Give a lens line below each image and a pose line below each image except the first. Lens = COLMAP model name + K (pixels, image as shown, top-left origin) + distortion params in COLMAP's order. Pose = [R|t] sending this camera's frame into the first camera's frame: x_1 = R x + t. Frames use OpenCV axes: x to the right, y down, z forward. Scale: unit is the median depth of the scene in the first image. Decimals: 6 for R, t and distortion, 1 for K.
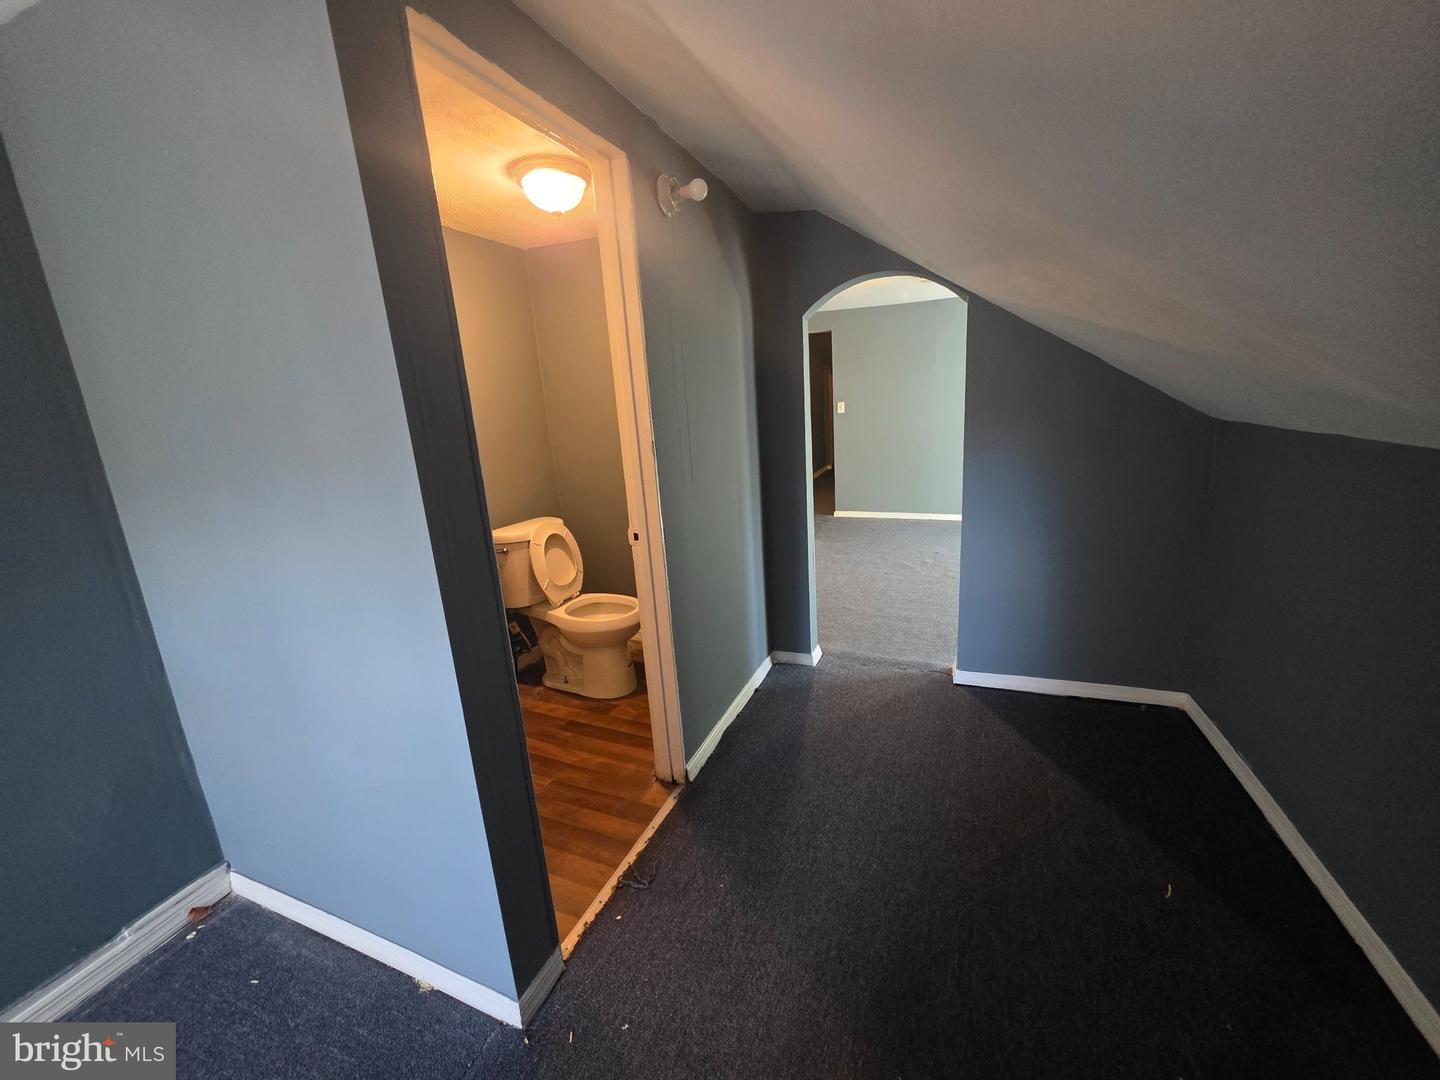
lens RADIAL K [[576.9, 0, 712.9], [0, 576.9, 543.1], [0, 0, 1]] dist [0.002367, -0.000183]
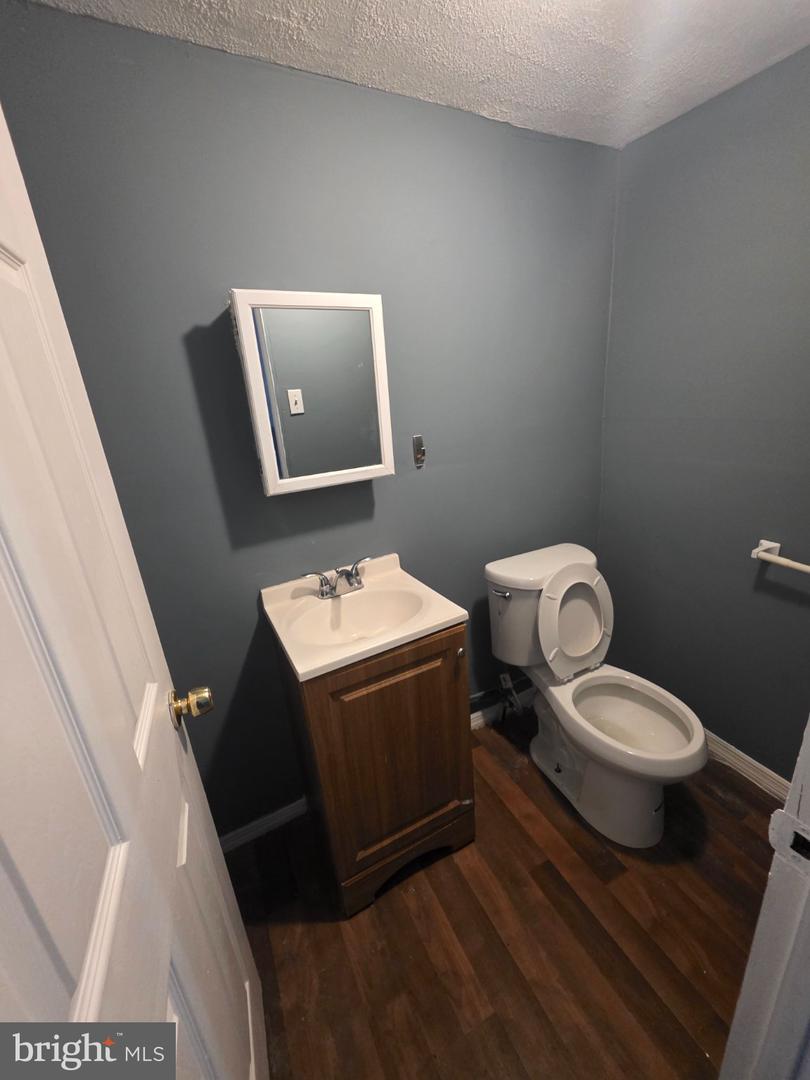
lens RADIAL K [[432.6, 0, 402.4], [0, 432.6, 538.9], [0, 0, 1]] dist [0.002367, -0.000183]
pose [[0.766987, 0.202582, -0.608844, -0.132619], [-0.128943, 0.978159, 0.163030, -0.129577], [0.628574, -0.046536, 0.776357, 0.465511]]
